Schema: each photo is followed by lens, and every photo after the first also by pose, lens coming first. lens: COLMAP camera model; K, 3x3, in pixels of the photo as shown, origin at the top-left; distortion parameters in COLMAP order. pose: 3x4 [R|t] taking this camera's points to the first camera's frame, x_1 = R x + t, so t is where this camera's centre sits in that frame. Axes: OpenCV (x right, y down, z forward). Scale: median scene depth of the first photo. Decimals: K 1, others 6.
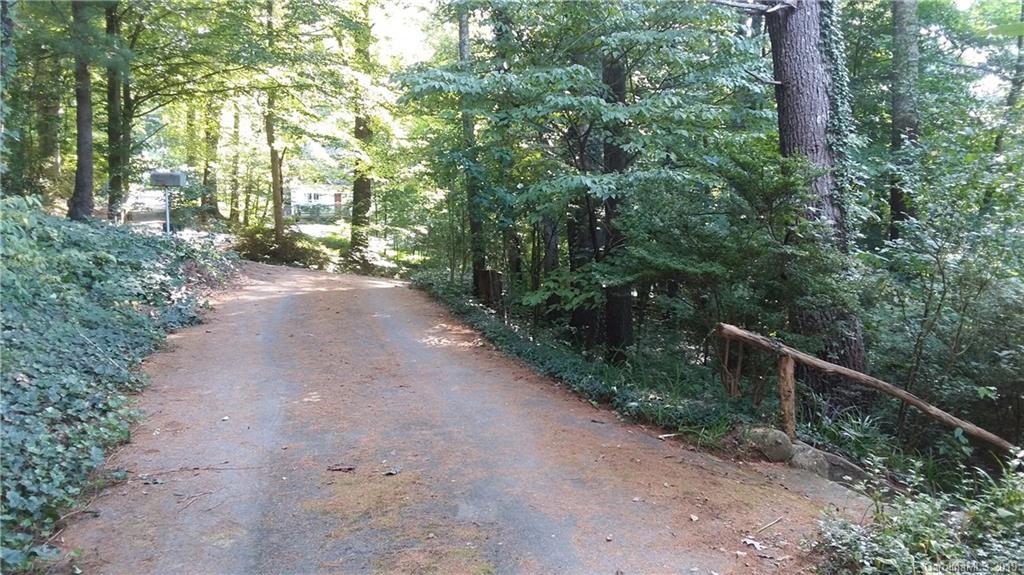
lens RADIAL K [[786.9, 0, 512.0], [0, 786.9, 287.5], [0, 0, 1]] dist [0.105089, -0.000049]
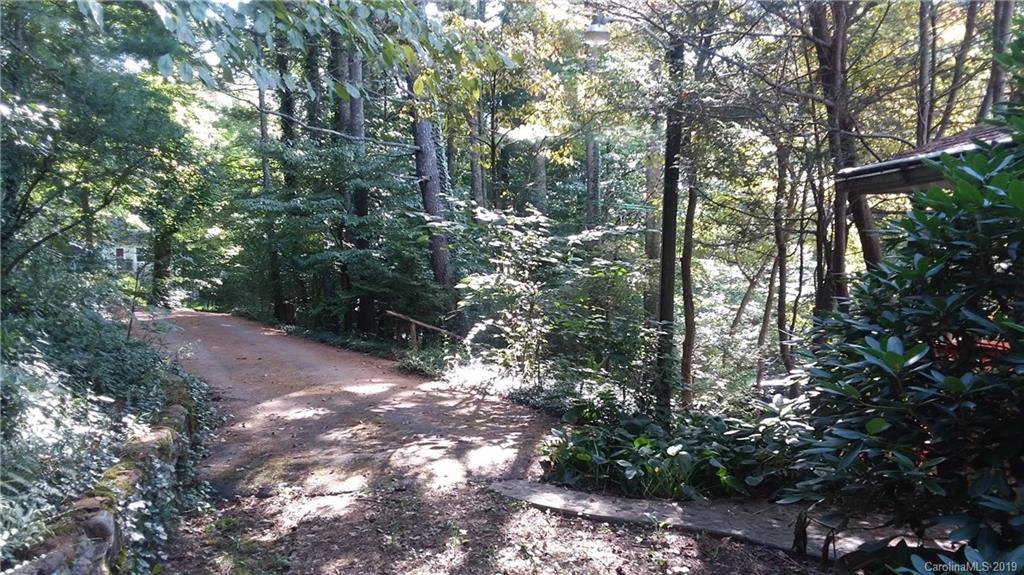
lens RADIAL K [[786.9, 0, 512.0], [0, 786.9, 287.5], [0, 0, 1]] dist [0.105089, -0.000049]
pose [[0.964927, -0.016118, 0.262025, -0.013211], [0.032994, 0.997645, -0.060137, 0.094644], [-0.260438, 0.066673, 0.963186, -1.111624]]
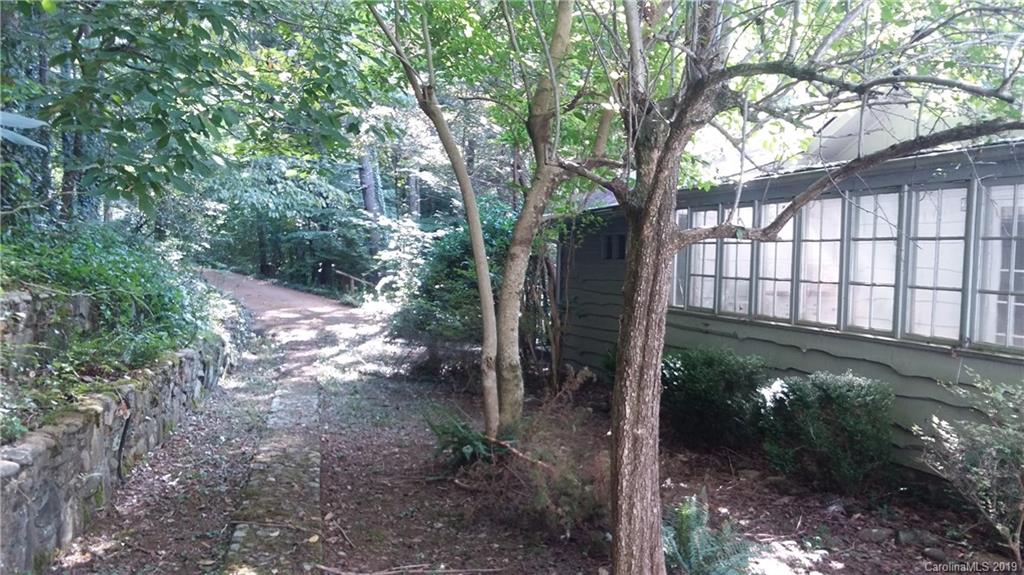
lens RADIAL K [[786.9, 0, 512.0], [0, 786.9, 287.5], [0, 0, 1]] dist [0.105089, -0.000049]
pose [[0.955280, 0.003045, 0.295688, -0.062870], [0.003966, 0.999725, -0.023108, 0.163230], [-0.295677, 0.023247, 0.955005, -2.298206]]
